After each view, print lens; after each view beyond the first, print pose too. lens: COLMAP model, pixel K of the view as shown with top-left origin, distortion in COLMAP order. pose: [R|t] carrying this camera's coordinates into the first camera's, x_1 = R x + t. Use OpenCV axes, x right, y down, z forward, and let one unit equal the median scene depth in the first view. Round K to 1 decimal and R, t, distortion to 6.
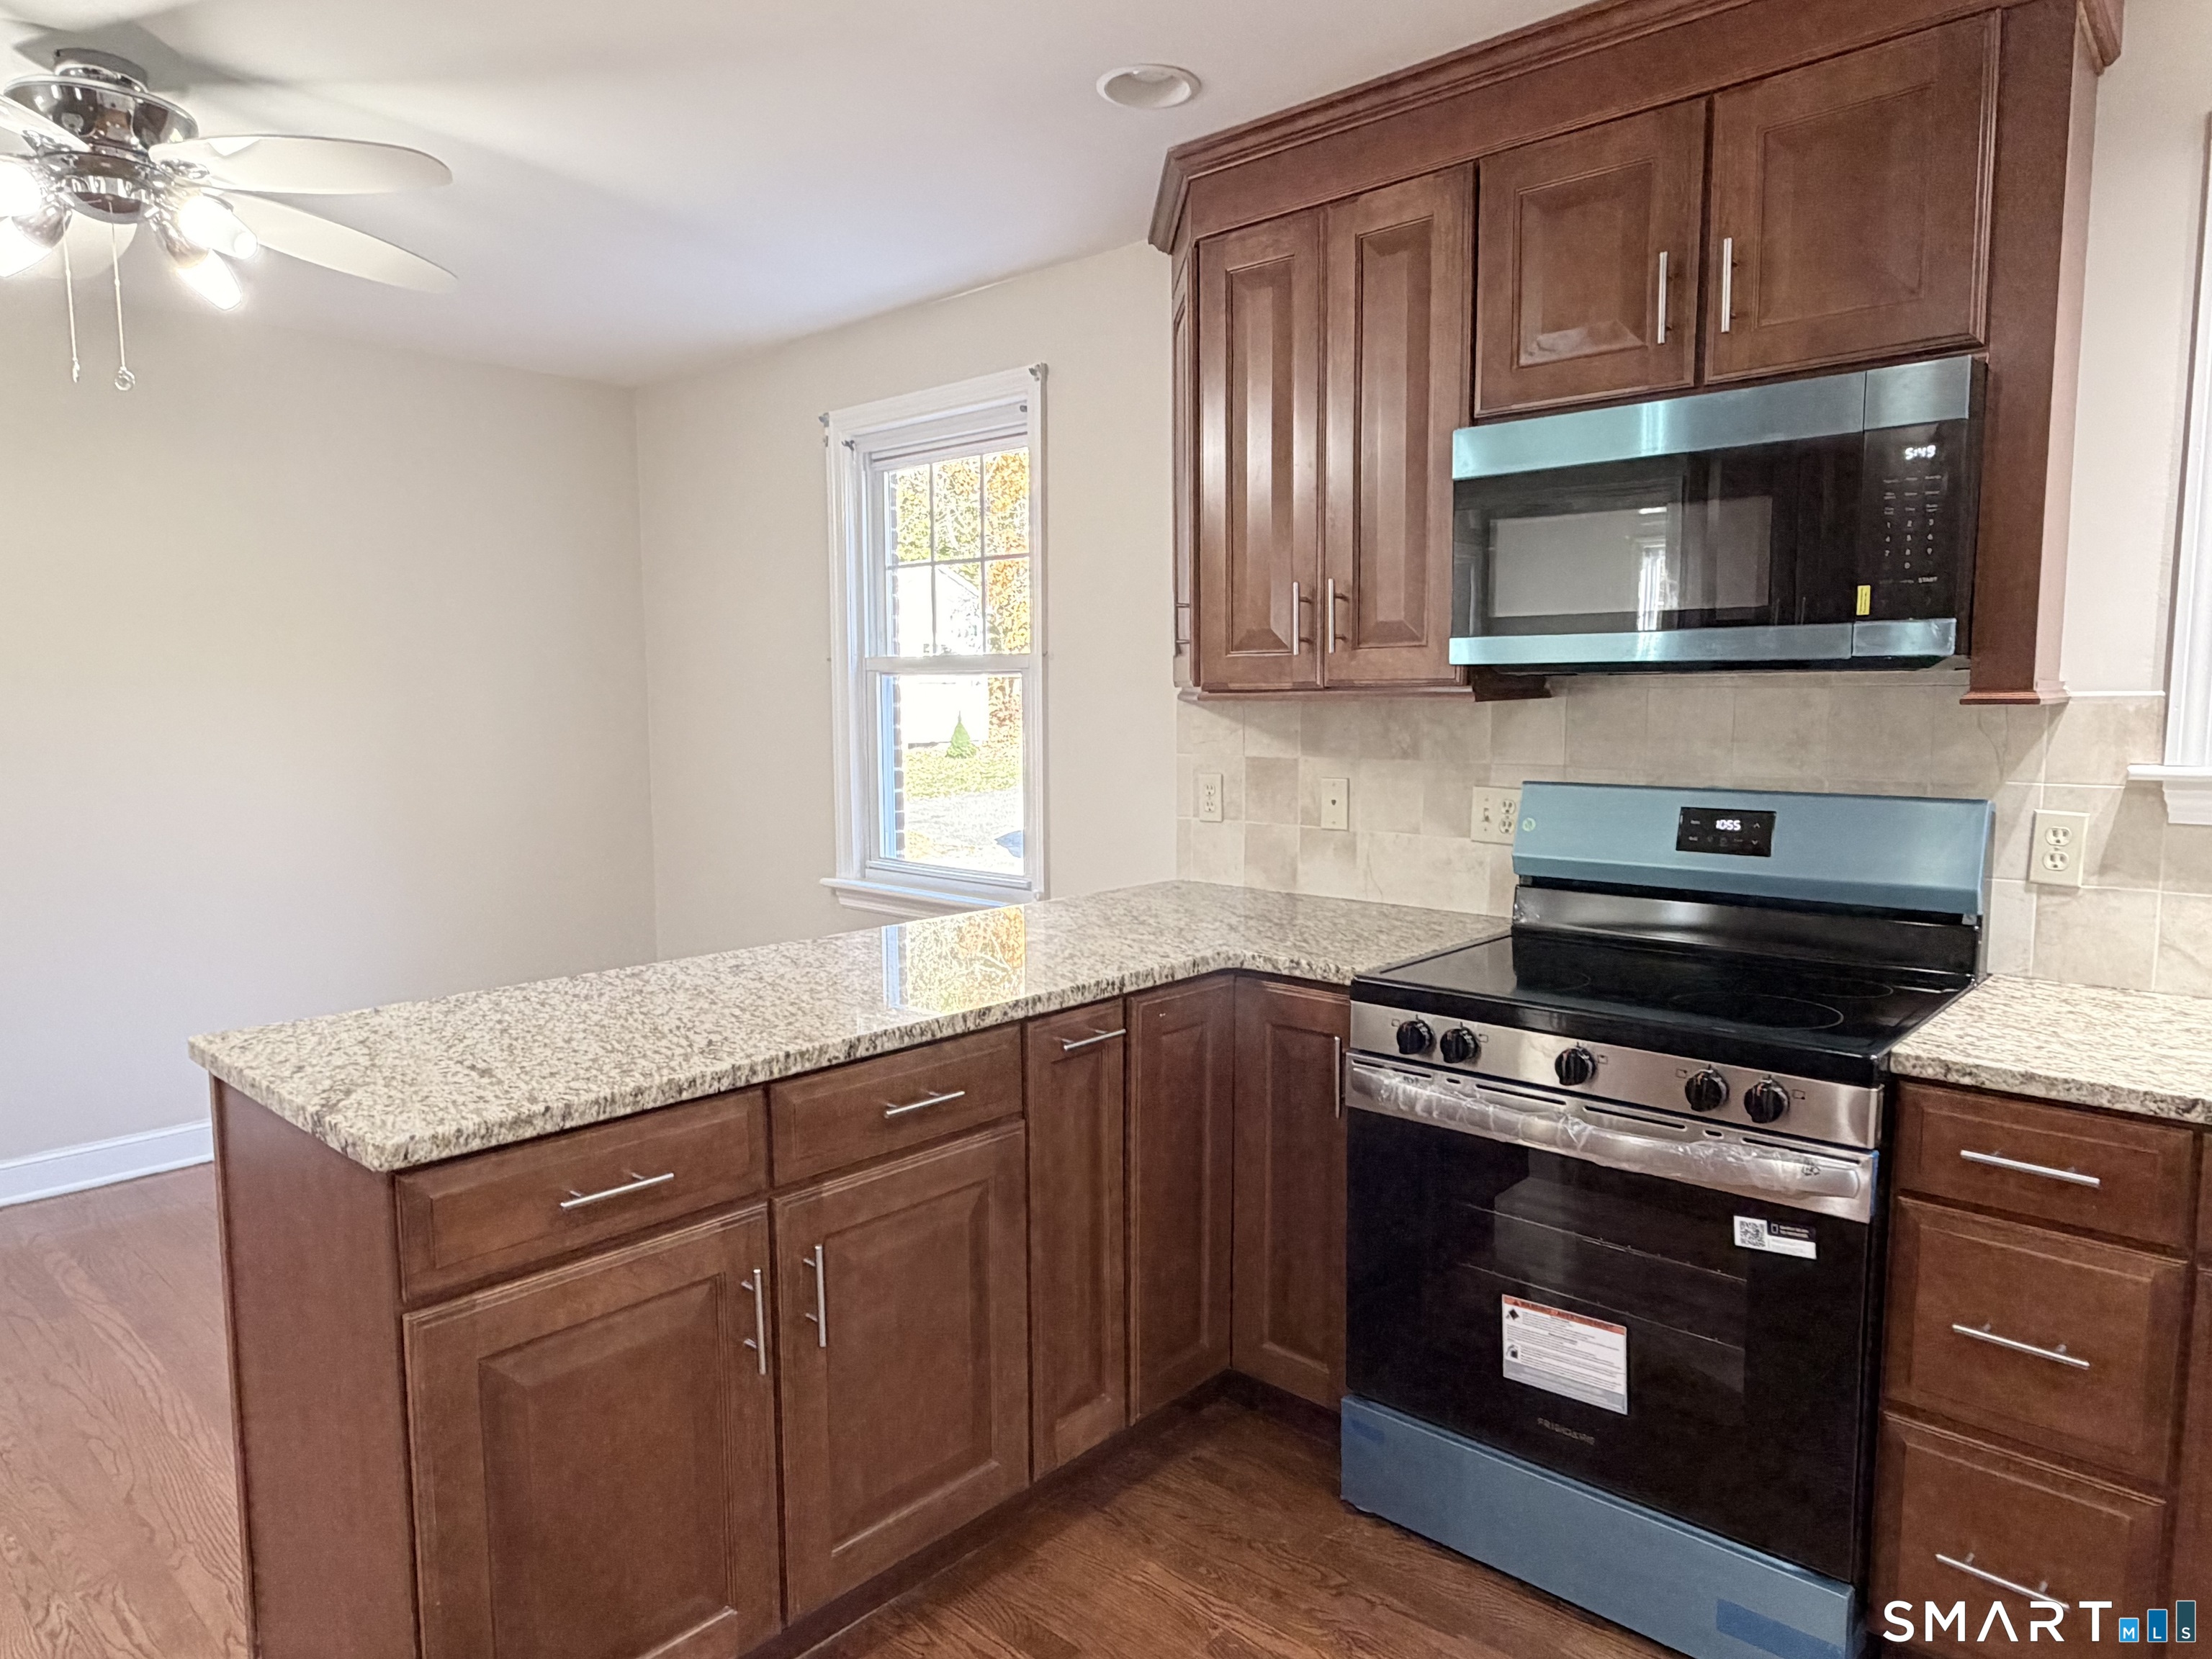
lens RADIAL K [[1377.2, 0, 1094.3], [0, 1377.2, 833.3], [0, 0, 1]] dist [0.001287, -0.001673]
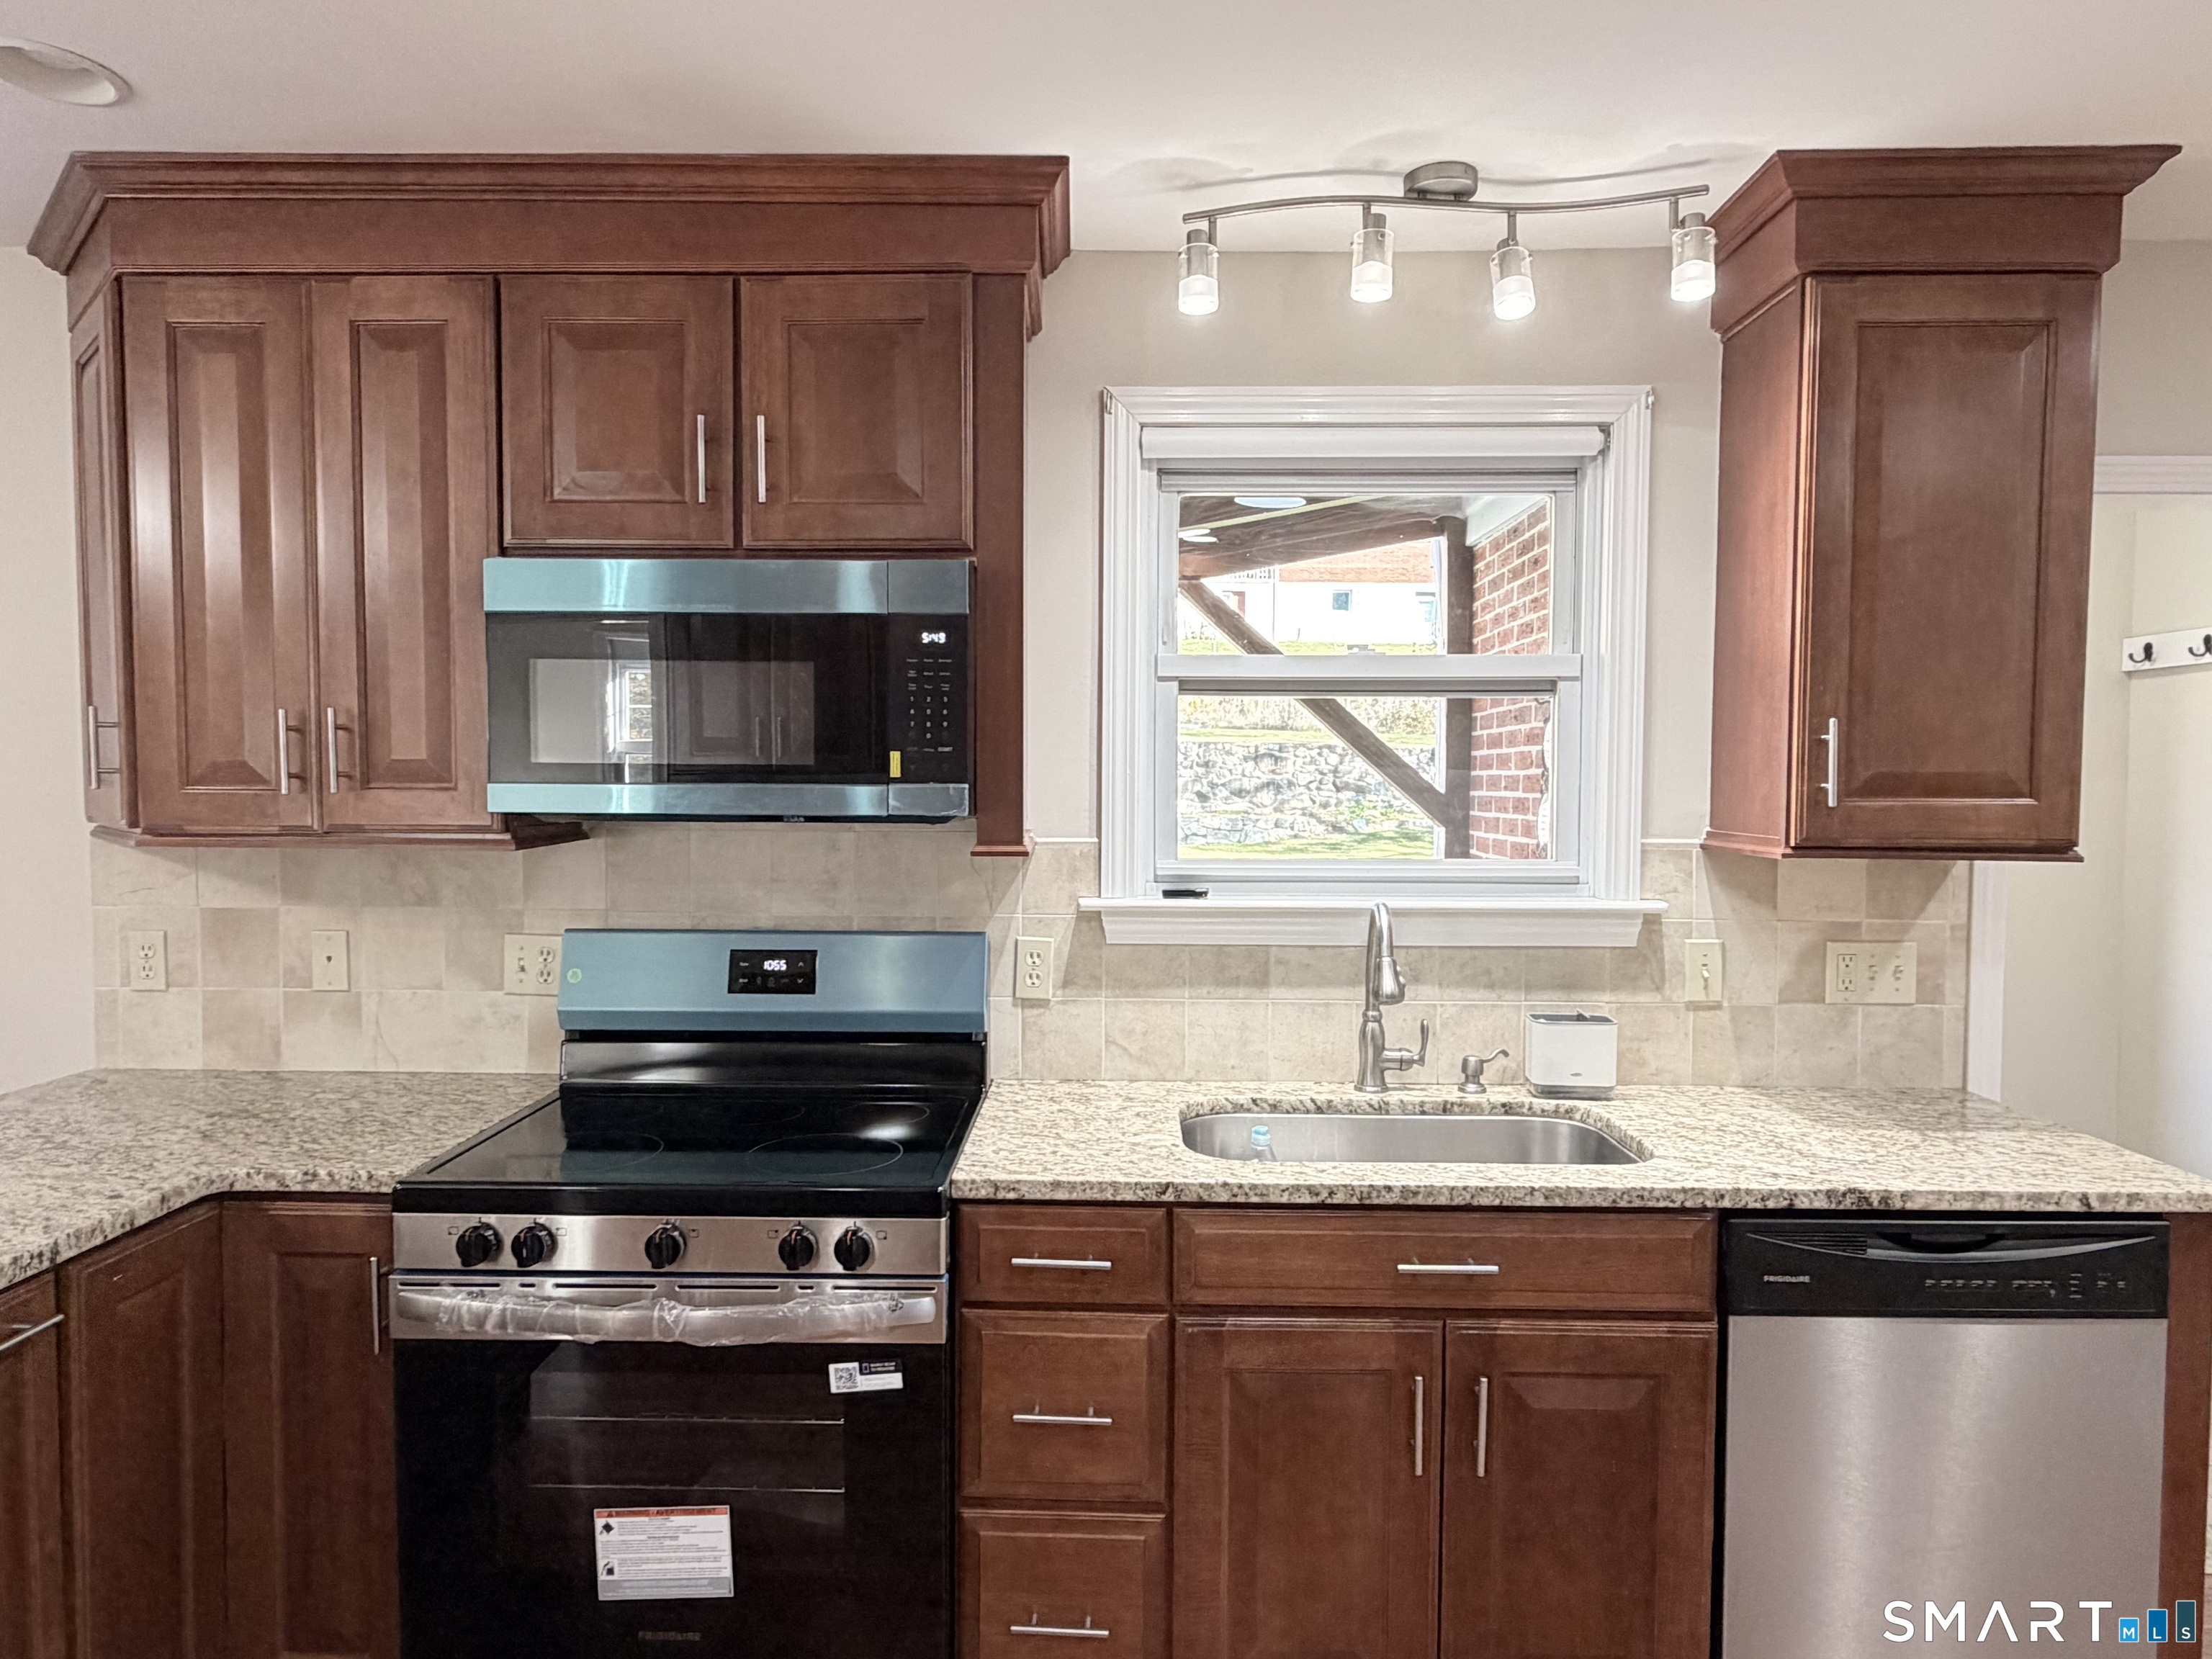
lens RADIAL K [[1377.2, 0, 1095.8], [0, 1377.2, 838.2], [0, 0, 1]] dist [0.001287, -0.001673]
pose [[0.746151, -0.019432, 0.665493, -0.051383], [0.057647, 0.997706, -0.035501, -0.054198], [-0.663276, 0.064853, 0.745560, 0.063901]]
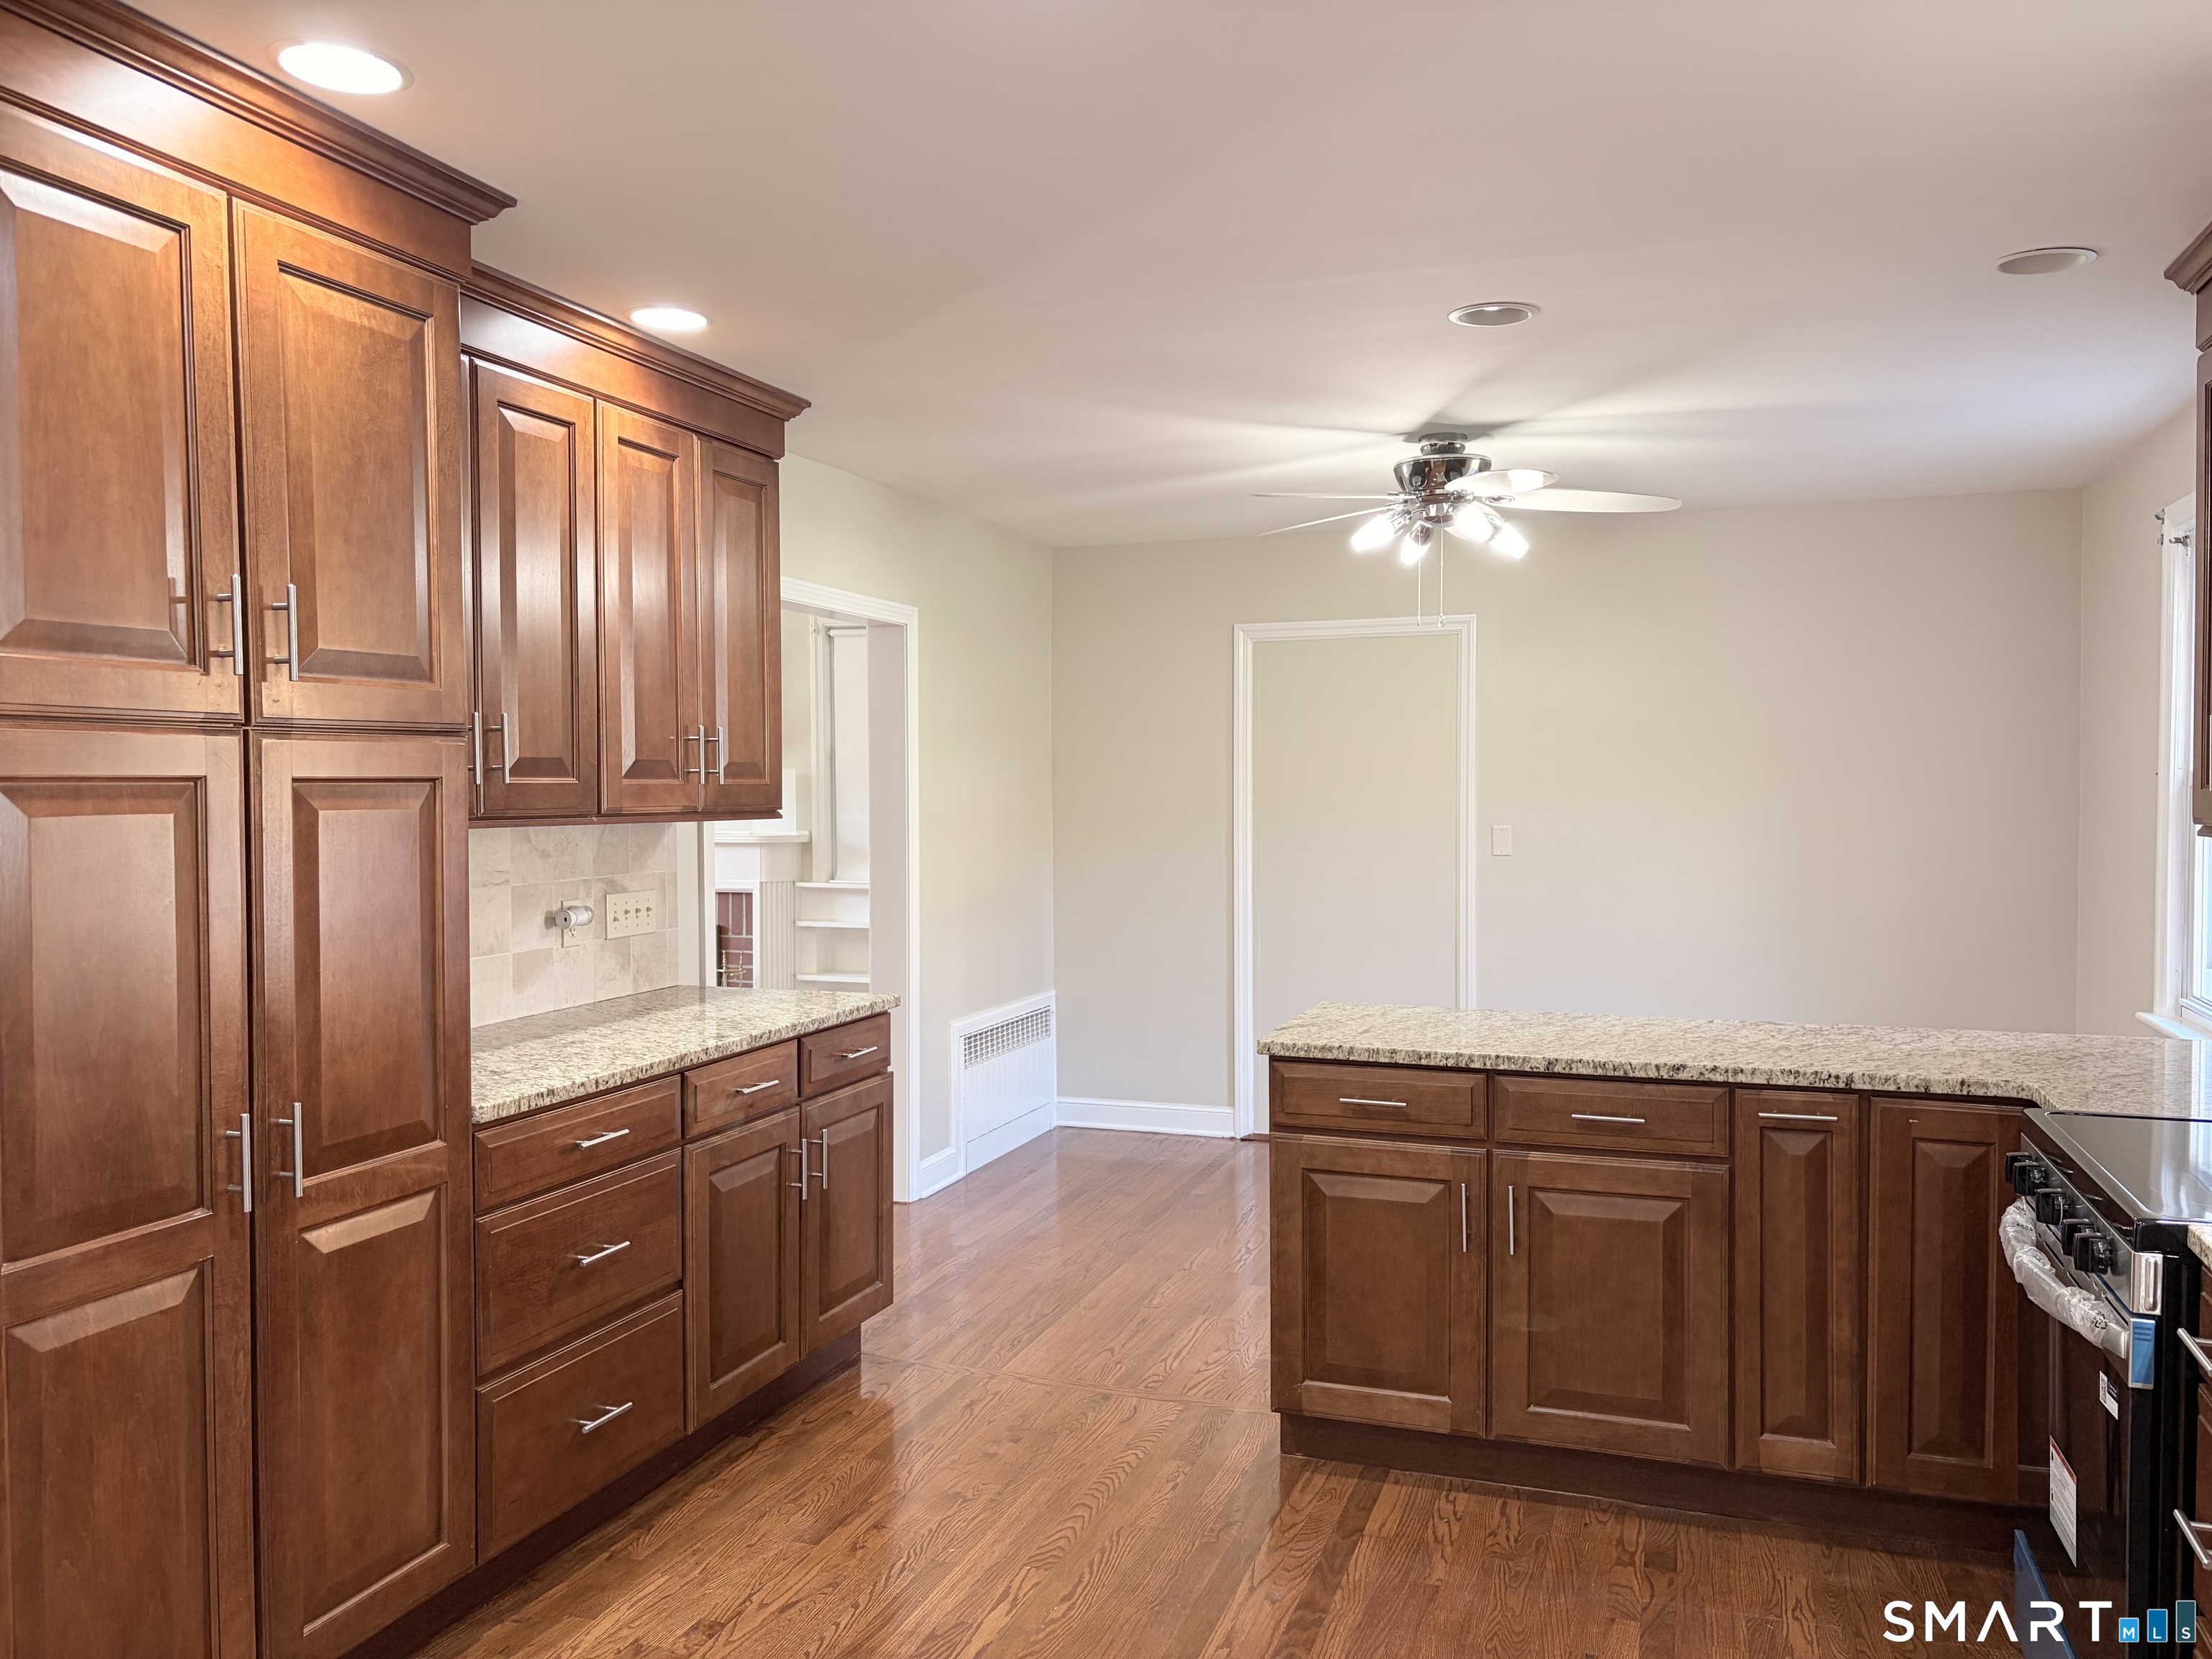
lens RADIAL K [[1683.0, 0, 1105.4], [0, 1683.0, 832.3], [0, 0, 1]] dist [0.032915, -0.018212]
pose [[0.396565, 0.031002, -0.917483, 1.085370], [-0.090768, 0.995856, -0.005582, -0.033703], [0.913508, 0.085492, 0.397735, -0.158369]]
